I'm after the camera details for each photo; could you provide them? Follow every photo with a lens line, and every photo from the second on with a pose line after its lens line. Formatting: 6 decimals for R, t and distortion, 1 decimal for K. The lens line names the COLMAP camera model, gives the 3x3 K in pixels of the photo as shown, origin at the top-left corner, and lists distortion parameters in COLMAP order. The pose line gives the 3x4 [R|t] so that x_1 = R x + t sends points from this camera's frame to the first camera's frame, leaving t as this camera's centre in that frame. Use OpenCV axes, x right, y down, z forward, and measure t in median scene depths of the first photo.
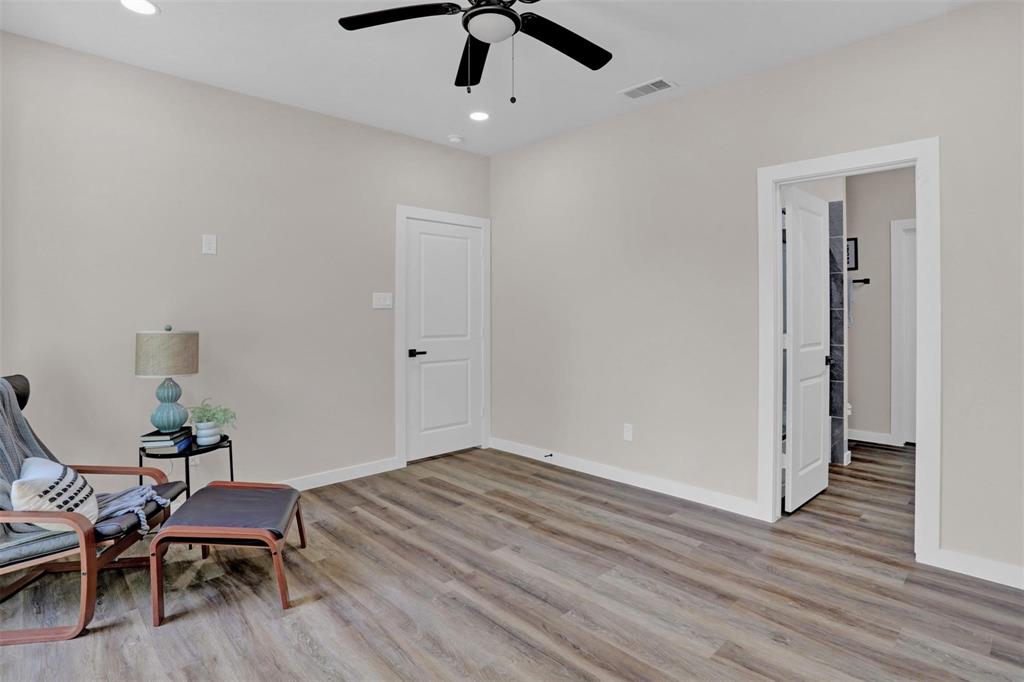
lens RADIAL K [[531.2, 0, 512.3], [0, 531.2, 313.8], [0, 0, 1]] dist [-0.036711, 0.000170]
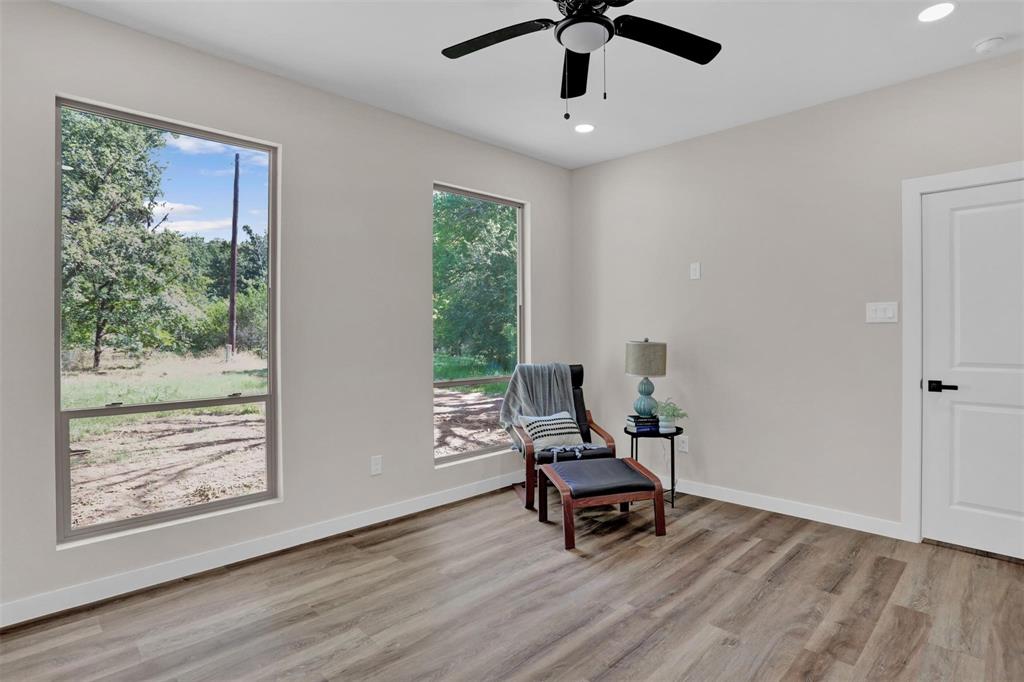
lens RADIAL K [[526.9, 0, 512.4], [0, 526.9, 334.0], [0, 0, 1]] dist [-0.032825, 0.001376]
pose [[0.027594, 0.011063, -0.999558, 0.651455], [0.002572, 0.999935, 0.011138, -0.004262], [0.999616, -0.002879, 0.027564, 0.590276]]
